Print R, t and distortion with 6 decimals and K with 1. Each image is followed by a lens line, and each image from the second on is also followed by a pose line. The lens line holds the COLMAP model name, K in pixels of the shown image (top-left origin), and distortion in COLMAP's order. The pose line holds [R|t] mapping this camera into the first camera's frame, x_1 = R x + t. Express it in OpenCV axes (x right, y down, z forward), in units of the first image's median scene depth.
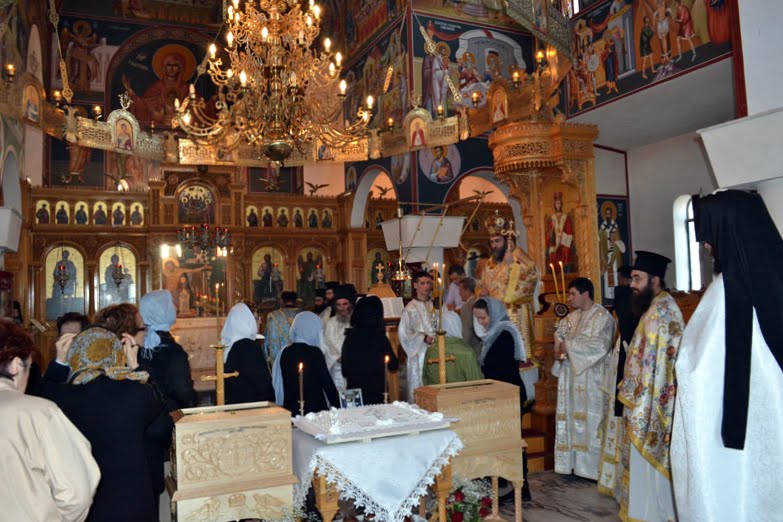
lens RADIAL K [[631.7, 0, 388.3], [0, 631.7, 263.3], [0, 0, 1]] dist [-0.076089, 0.003276]
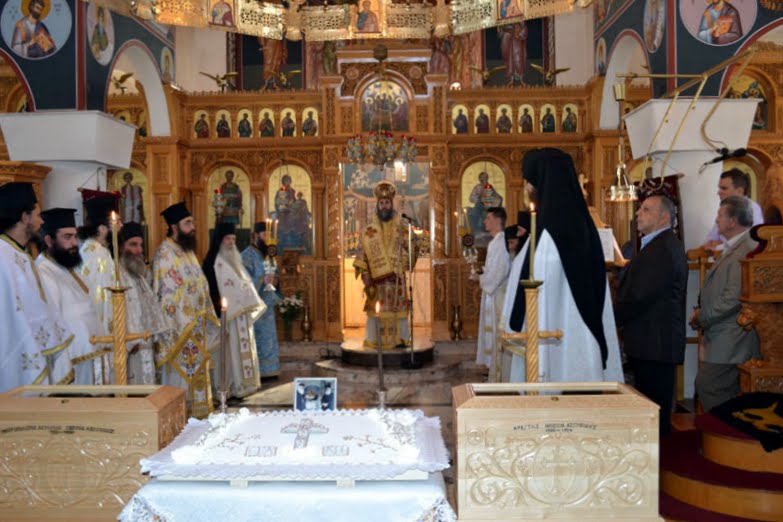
lens RADIAL K [[771.1, 0, 389.9], [0, 771.1, 262.1], [0, 0, 1]] dist [-0.057549, 0.000000]
pose [[0.897727, 0.030551, -0.439491, 0.109792], [0.005976, 0.996656, 0.081489, 0.017070], [0.440511, -0.075781, 0.894543, 0.164154]]
